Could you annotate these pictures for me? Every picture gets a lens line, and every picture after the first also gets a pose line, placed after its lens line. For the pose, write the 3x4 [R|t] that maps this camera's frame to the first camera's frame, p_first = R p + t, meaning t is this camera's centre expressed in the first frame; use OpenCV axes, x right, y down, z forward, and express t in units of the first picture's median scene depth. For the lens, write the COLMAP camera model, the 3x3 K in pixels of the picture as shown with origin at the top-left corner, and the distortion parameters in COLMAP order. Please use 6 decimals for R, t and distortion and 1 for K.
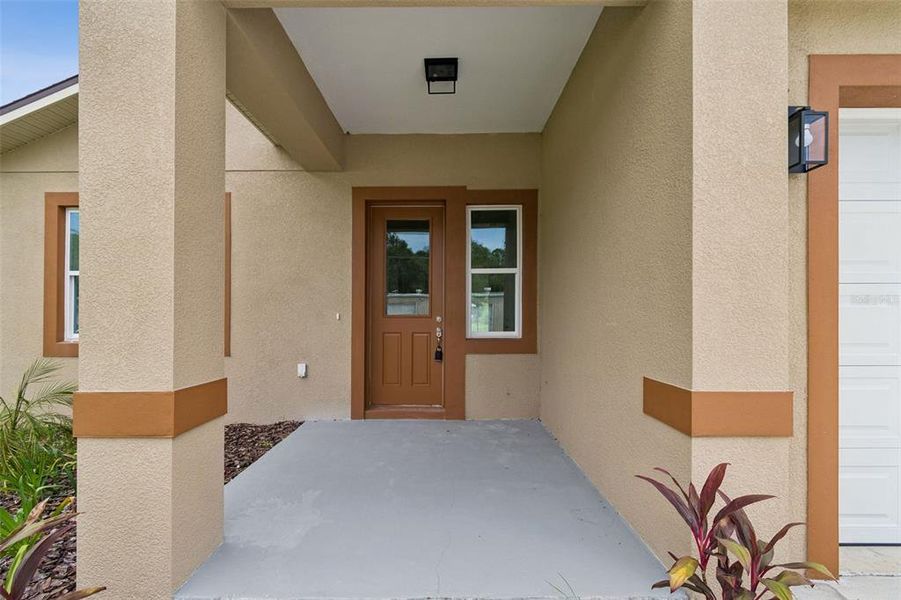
lens RADIAL K [[401.7, 0, 449.0], [0, 401.7, 299.2], [0, 0, 1]] dist [0.002663, -0.000496]
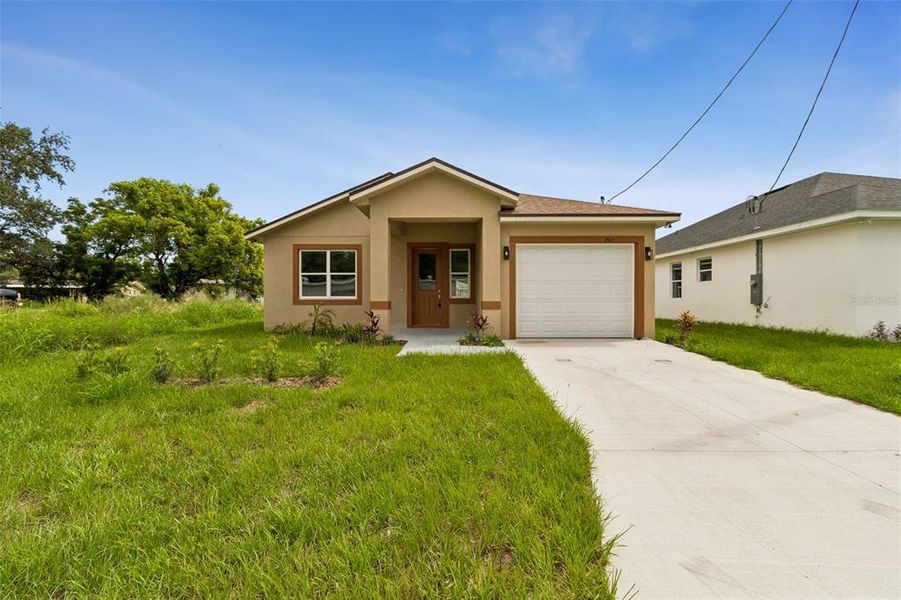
lens RADIAL K [[401.7, 0, 449.0], [0, 401.7, 299.2], [0, 0, 1]] dist [0.002663, -0.000496]
pose [[0.999687, 0.001428, -0.024997, 0.108123], [-0.000444, 0.999227, 0.039317, -0.003868], [0.025033, -0.039294, 0.998914, -1.698752]]
